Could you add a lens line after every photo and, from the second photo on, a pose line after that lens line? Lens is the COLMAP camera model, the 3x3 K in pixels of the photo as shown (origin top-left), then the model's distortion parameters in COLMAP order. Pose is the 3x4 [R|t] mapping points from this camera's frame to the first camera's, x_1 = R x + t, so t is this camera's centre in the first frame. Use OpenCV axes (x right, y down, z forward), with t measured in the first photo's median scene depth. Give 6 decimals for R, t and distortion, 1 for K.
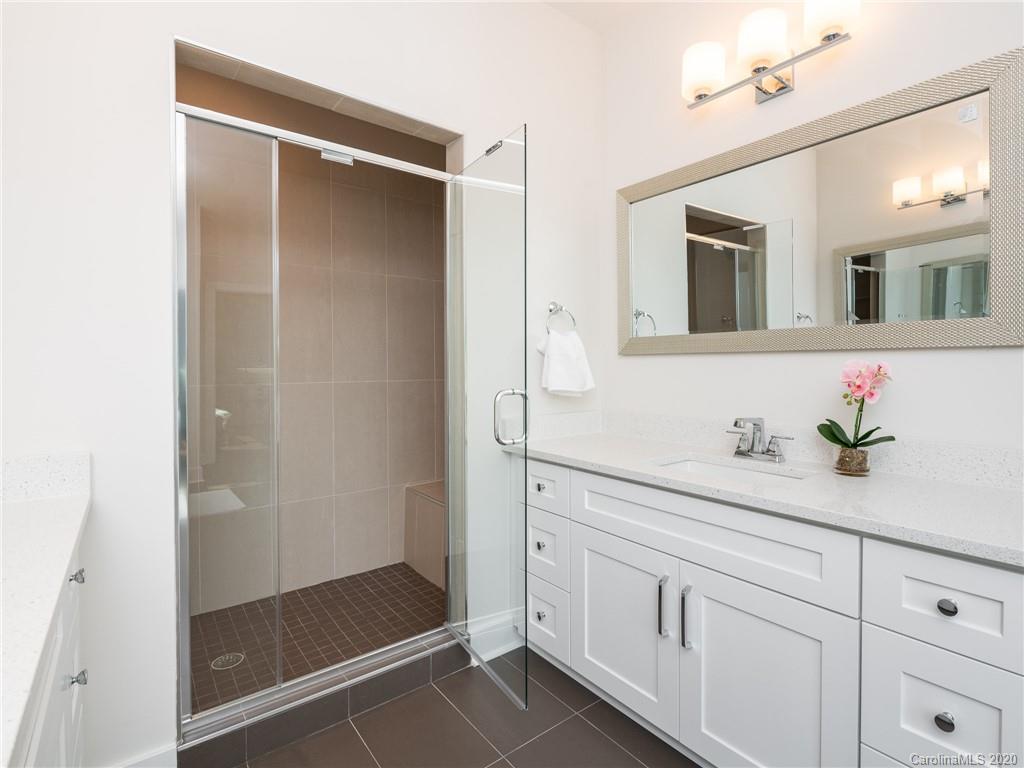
lens RADIAL K [[512.0, 0, 542.0], [0, 512.0, 368.1], [0, 0, 1]] dist [0.000436, 0.000158]
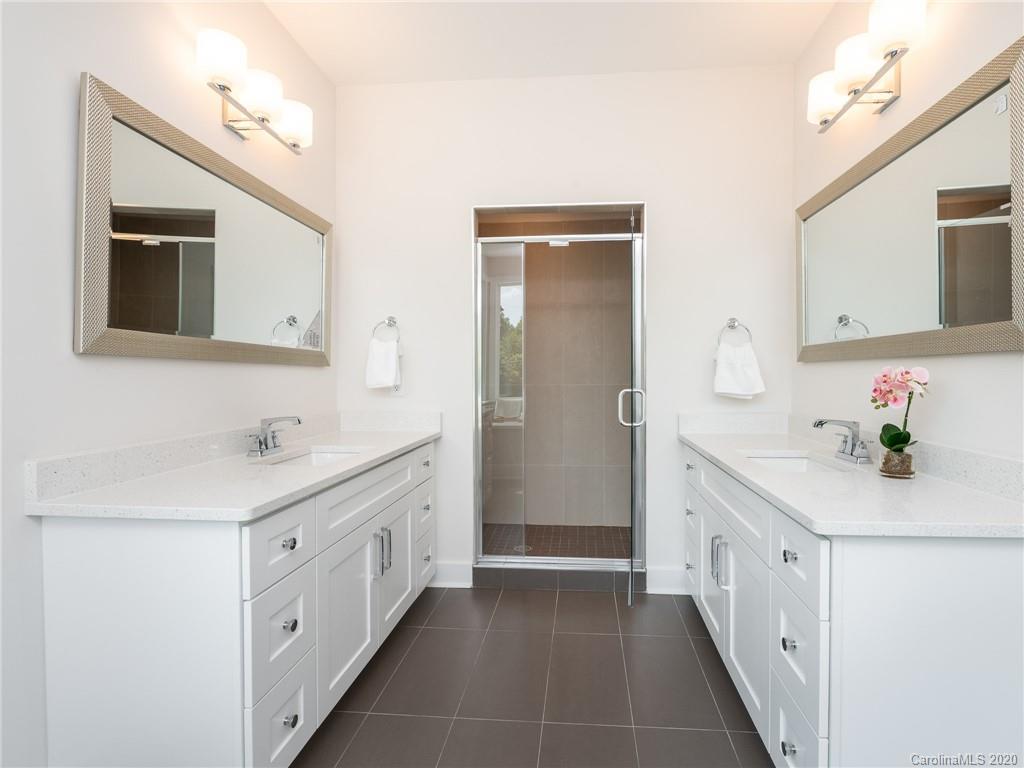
lens RADIAL K [[512.0, 0, 542.0], [0, 512.0, 368.1], [0, 0, 1]] dist [0.000436, 0.000158]
pose [[0.726537, -0.010684, -0.687044, 0.606211], [0.003721, 0.999926, -0.011615, -0.002332], [0.687117, 0.005882, 0.726523, -0.186053]]
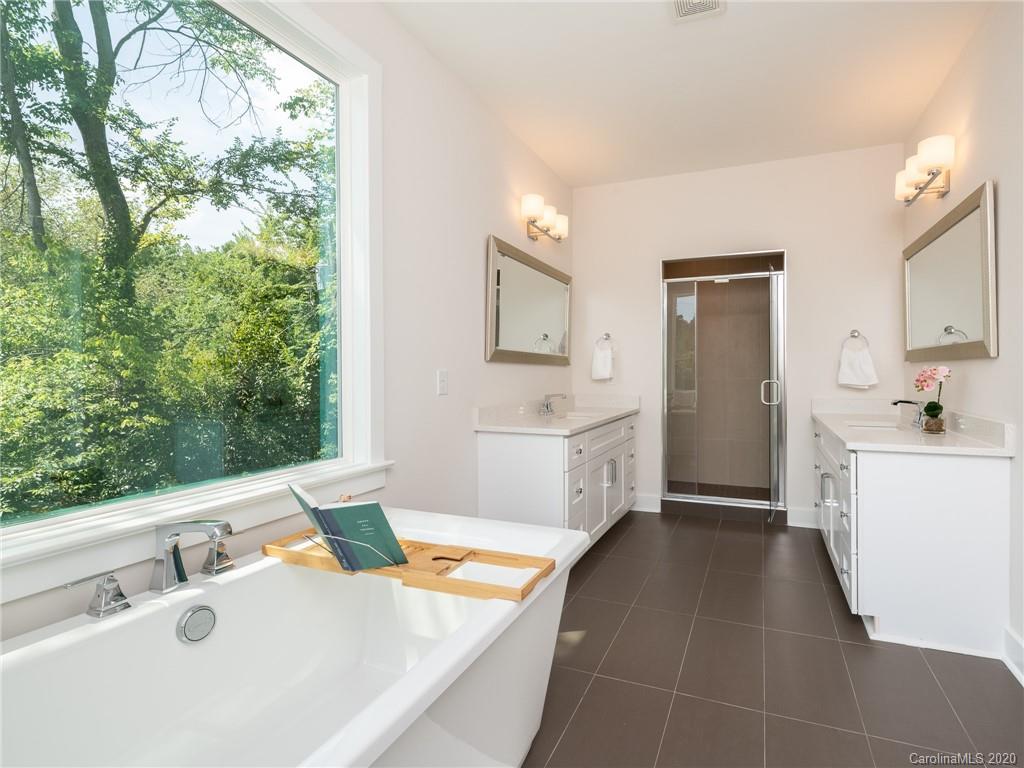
lens RADIAL K [[512.0, 0, 542.0], [0, 512.0, 368.1], [0, 0, 1]] dist [0.000436, 0.000158]
pose [[0.464838, -0.006713, -0.885370, 1.169741], [0.001870, 0.999976, -0.006600, 0.001004], [0.885394, 0.001412, 0.464840, -0.736673]]
